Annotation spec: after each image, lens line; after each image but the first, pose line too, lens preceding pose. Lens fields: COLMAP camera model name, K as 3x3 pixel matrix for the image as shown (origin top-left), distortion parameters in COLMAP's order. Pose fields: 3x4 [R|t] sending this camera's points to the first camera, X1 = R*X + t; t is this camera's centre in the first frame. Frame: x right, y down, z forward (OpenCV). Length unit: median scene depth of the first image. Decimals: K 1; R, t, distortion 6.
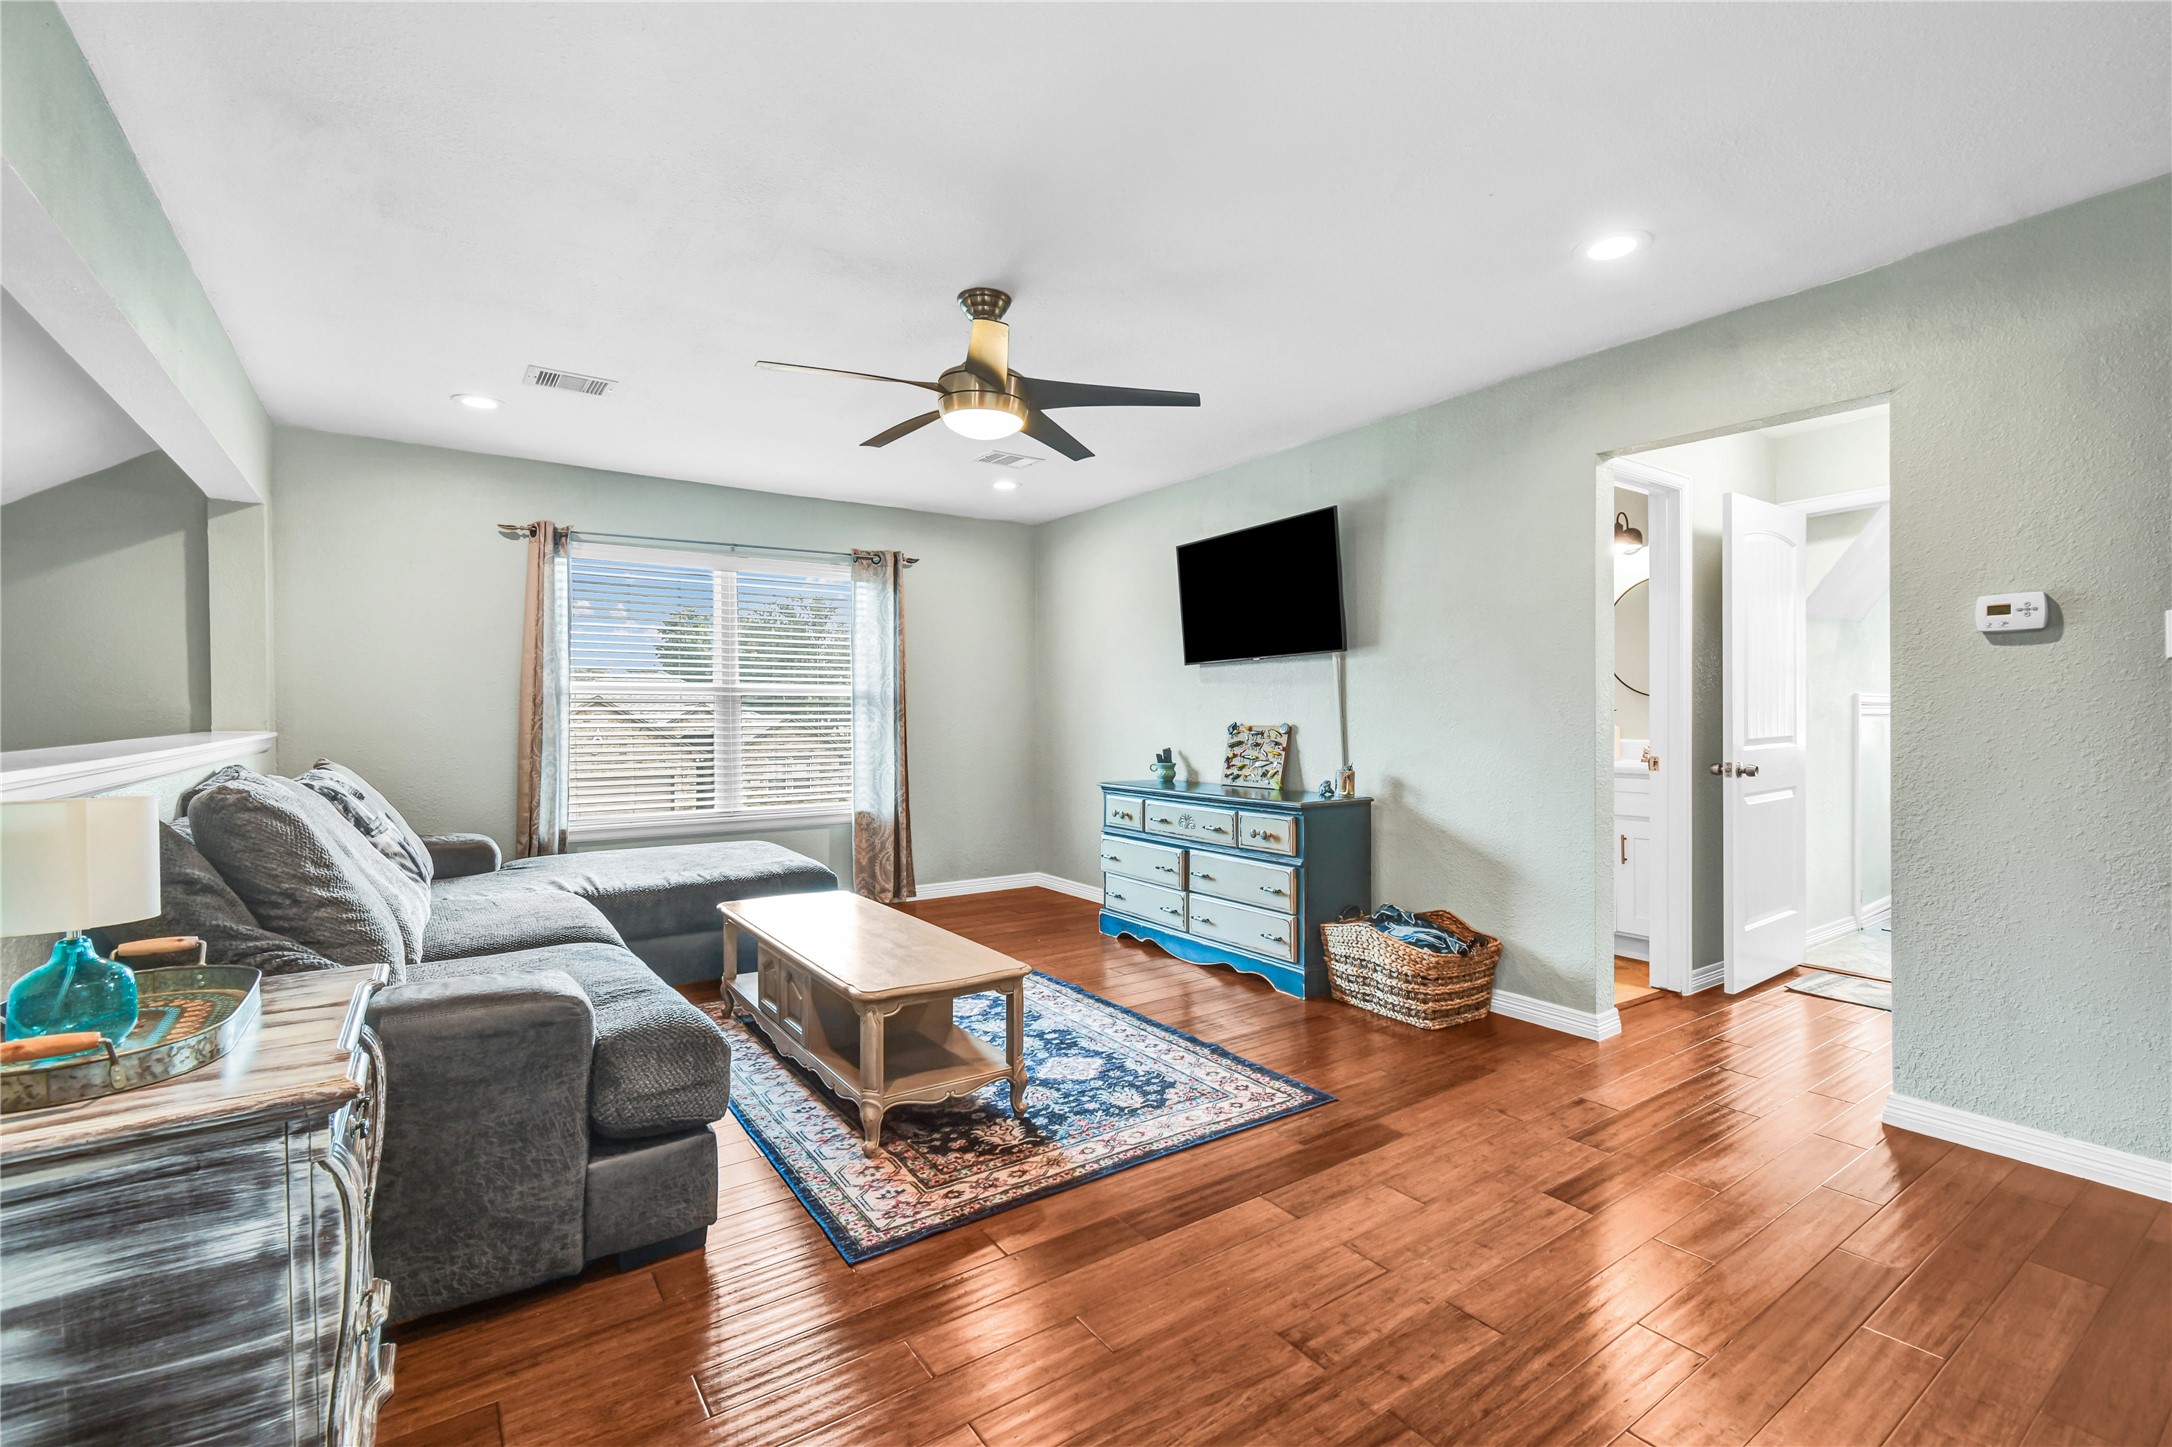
lens RADIAL K [[956.9, 0, 1091.2], [0, 956.9, 723.7], [0, 0, 1]] dist [0.006029, -0.001724]
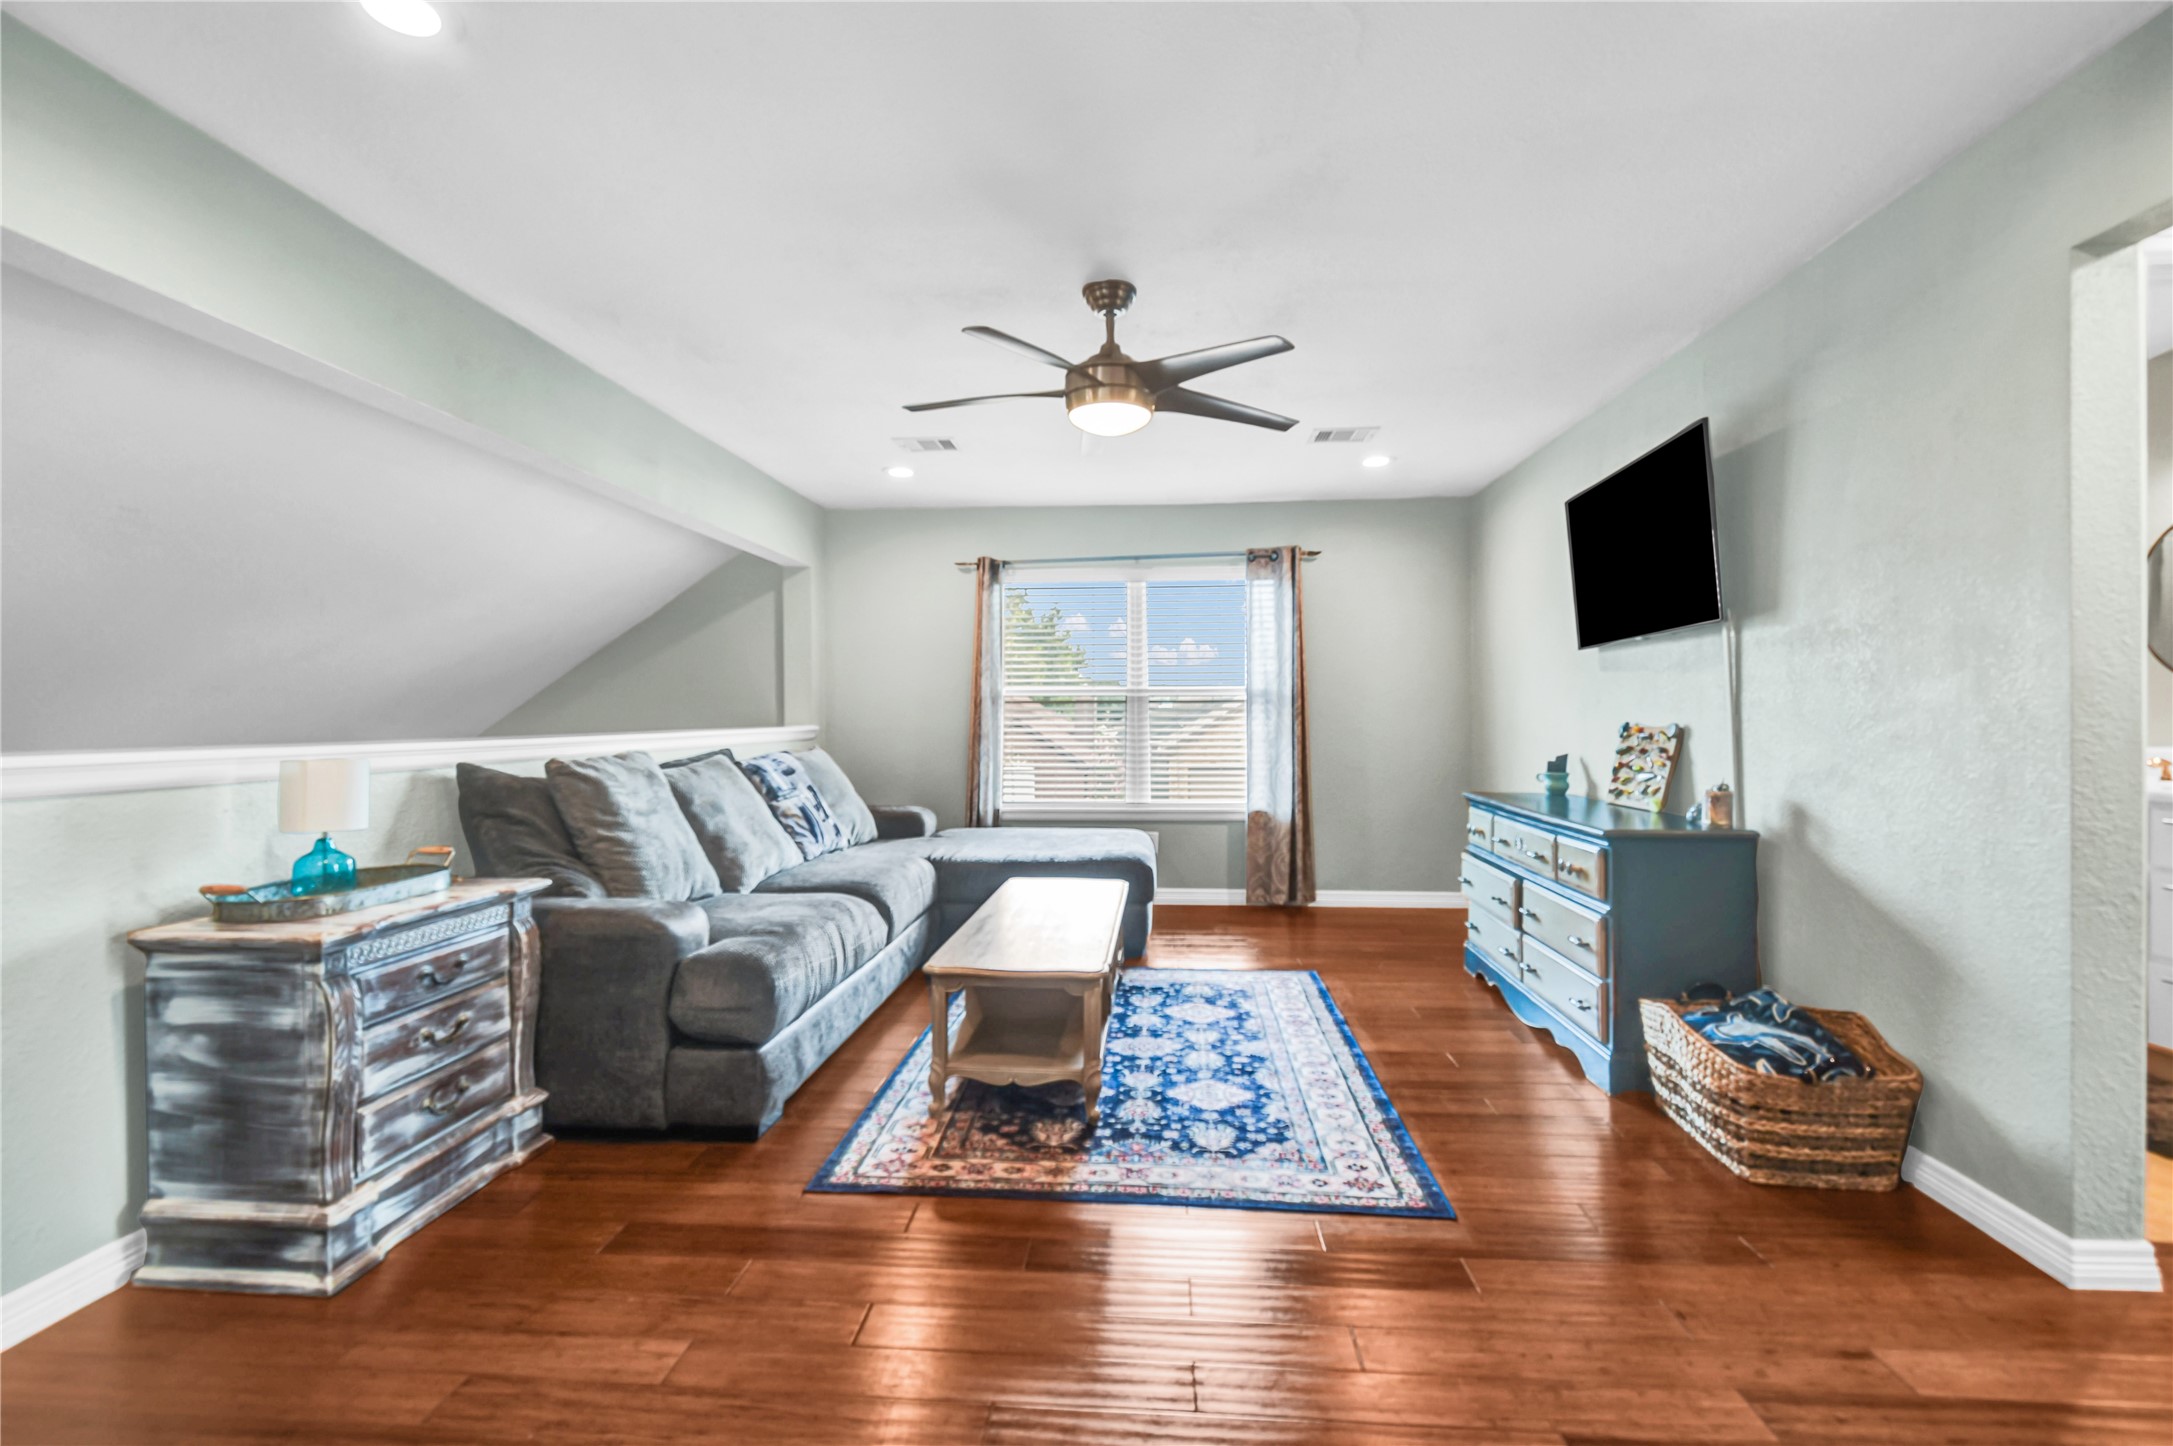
lens RADIAL K [[957.4, 0, 1091.7], [0, 957.4, 723.2], [0, 0, 1]] dist [0.006029, -0.001724]
pose [[0.772713, 0.004385, -0.634741, 0.405095], [-0.004505, 0.999989, 0.001424, 0.000551], [0.634740, 0.001759, 0.772724, 0.180729]]
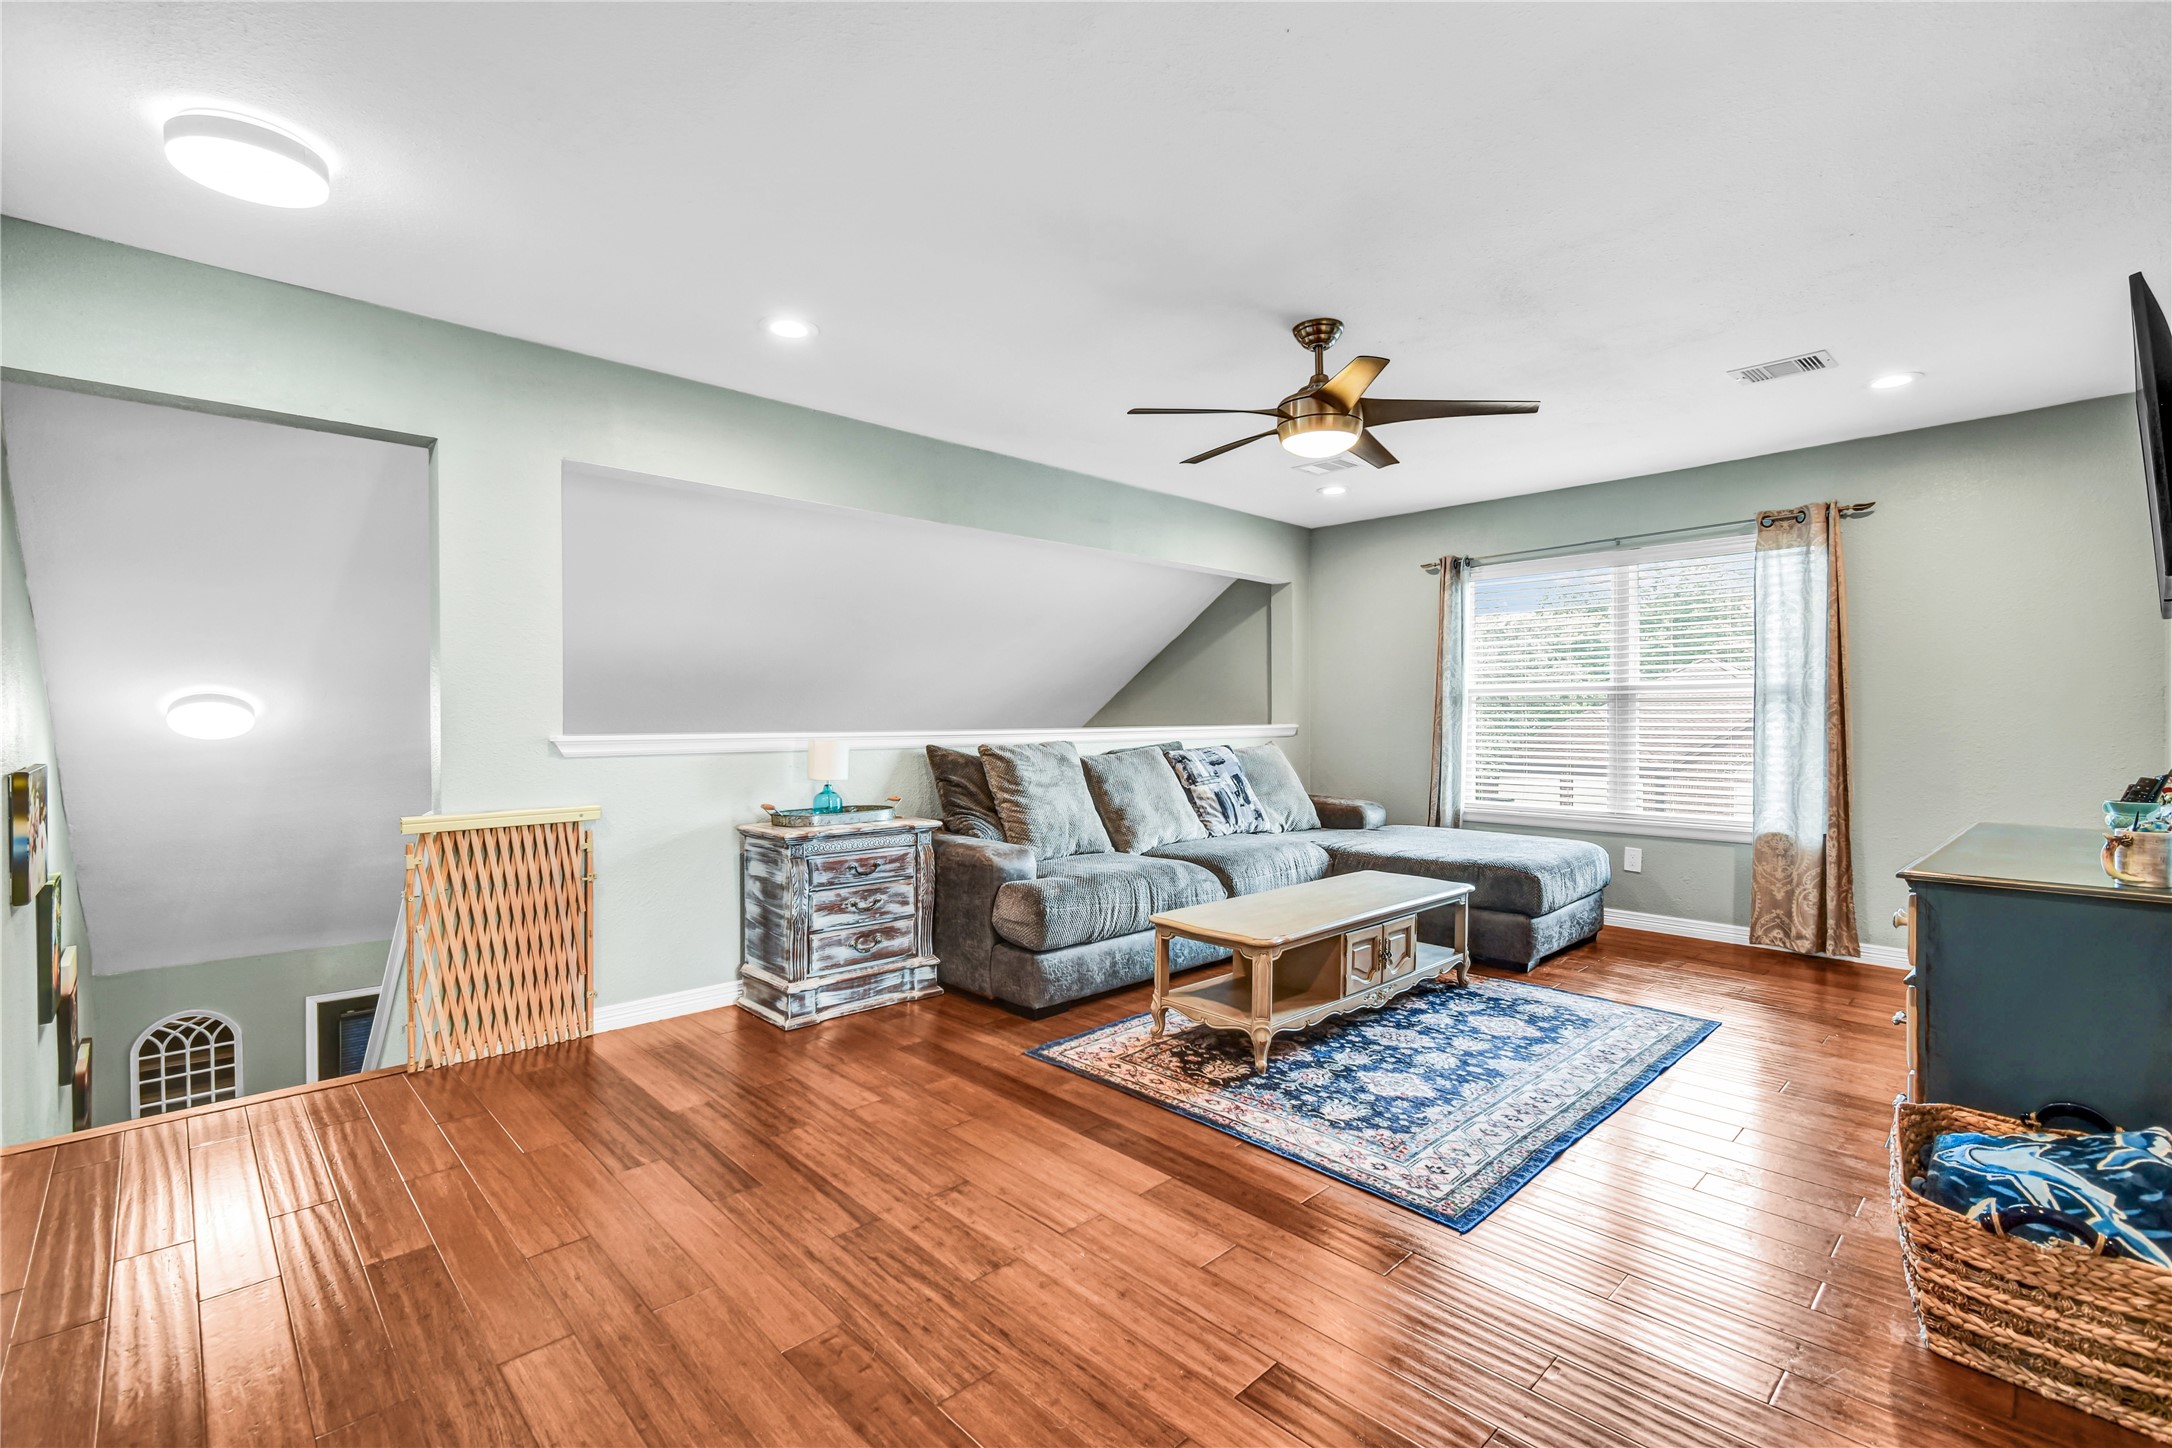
lens RADIAL K [[956.9, 0, 1091.2], [0, 956.9, 724.2], [0, 0, 1]] dist [0.006029, -0.001724]
pose [[0.149603, 0.008738, -0.988708, 0.740336], [-0.009026, 0.999931, 0.007472, -0.001363], [0.988705, 0.007806, 0.149671, 0.474120]]
